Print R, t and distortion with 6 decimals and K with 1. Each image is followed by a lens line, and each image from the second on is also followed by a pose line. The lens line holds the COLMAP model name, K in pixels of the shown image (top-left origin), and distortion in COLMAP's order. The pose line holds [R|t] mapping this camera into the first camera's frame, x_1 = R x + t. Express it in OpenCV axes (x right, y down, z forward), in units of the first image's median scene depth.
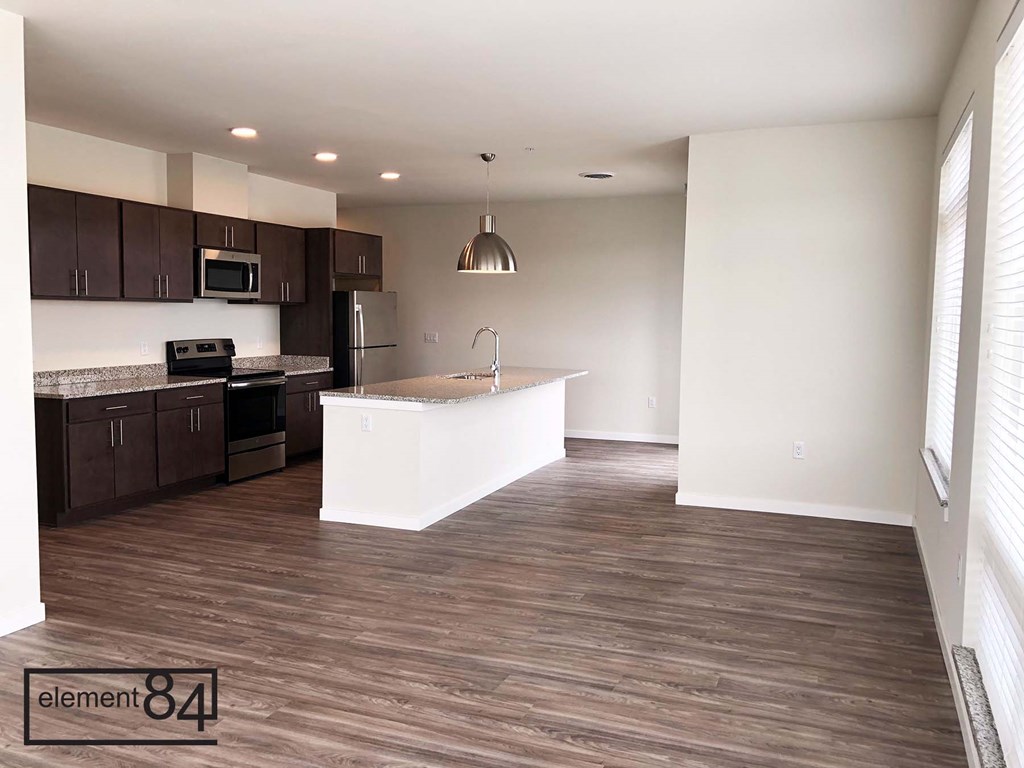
lens RADIAL K [[865.9, 0, 518.6], [0, 865.9, 376.7], [0, 0, 1]] dist [0.008968, 0.002077]
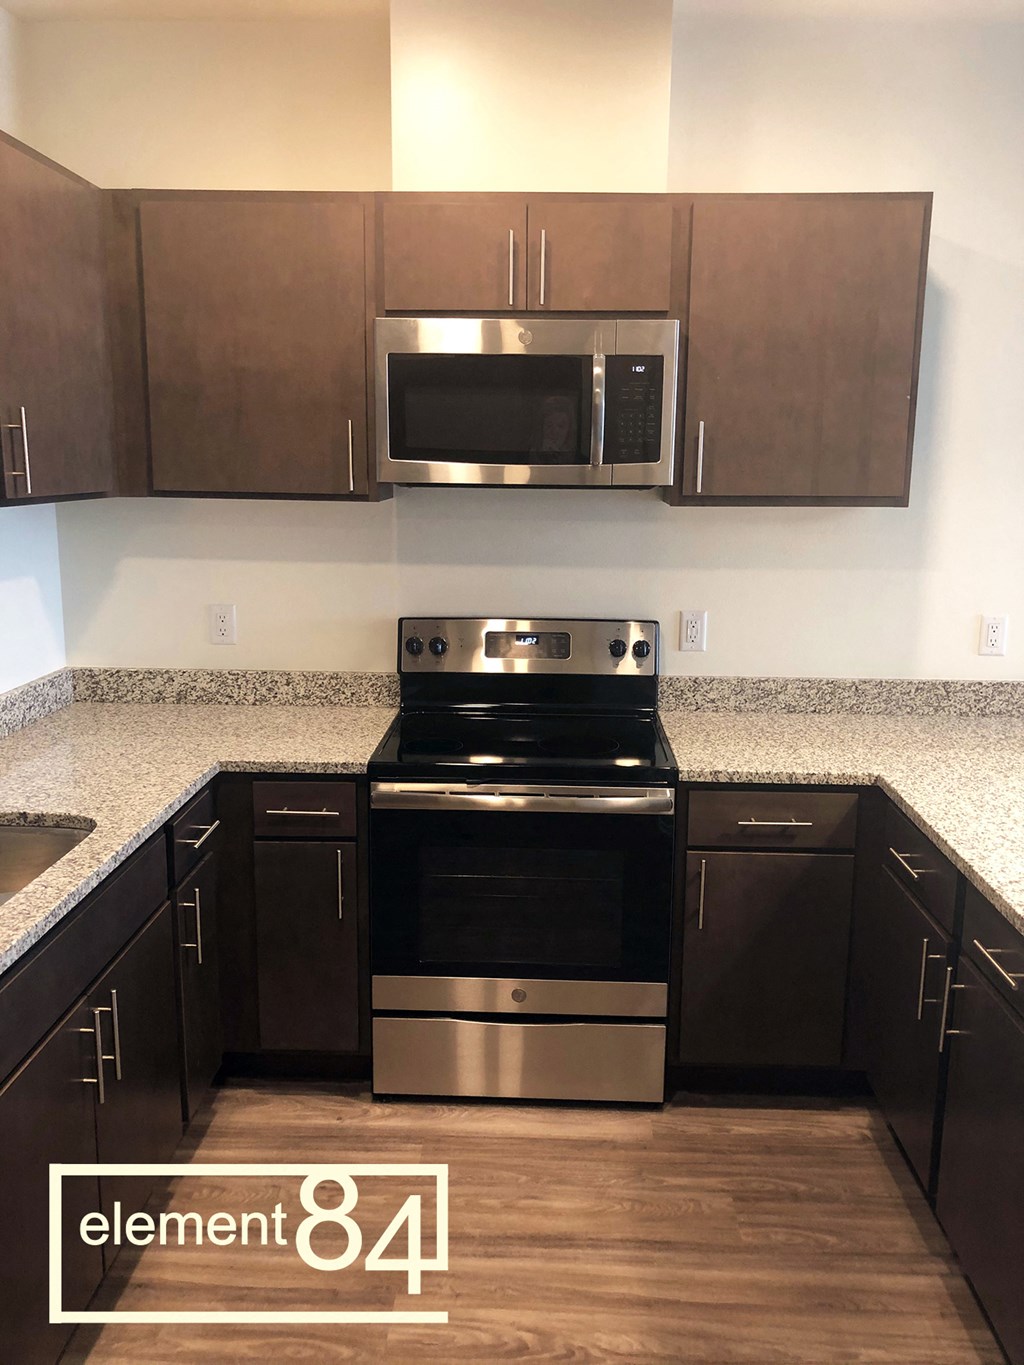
lens RADIAL K [[1049.3, 0, 514.5], [0, 1049.3, 694.9], [0, 0, 1]] dist [0.005096, -0.001869]
pose [[0.335035, 0.161370, -0.928284, 0.006023], [-0.076563, 0.986629, 0.143880, -0.073582], [0.939090, 0.022868, 0.342911, 0.892660]]
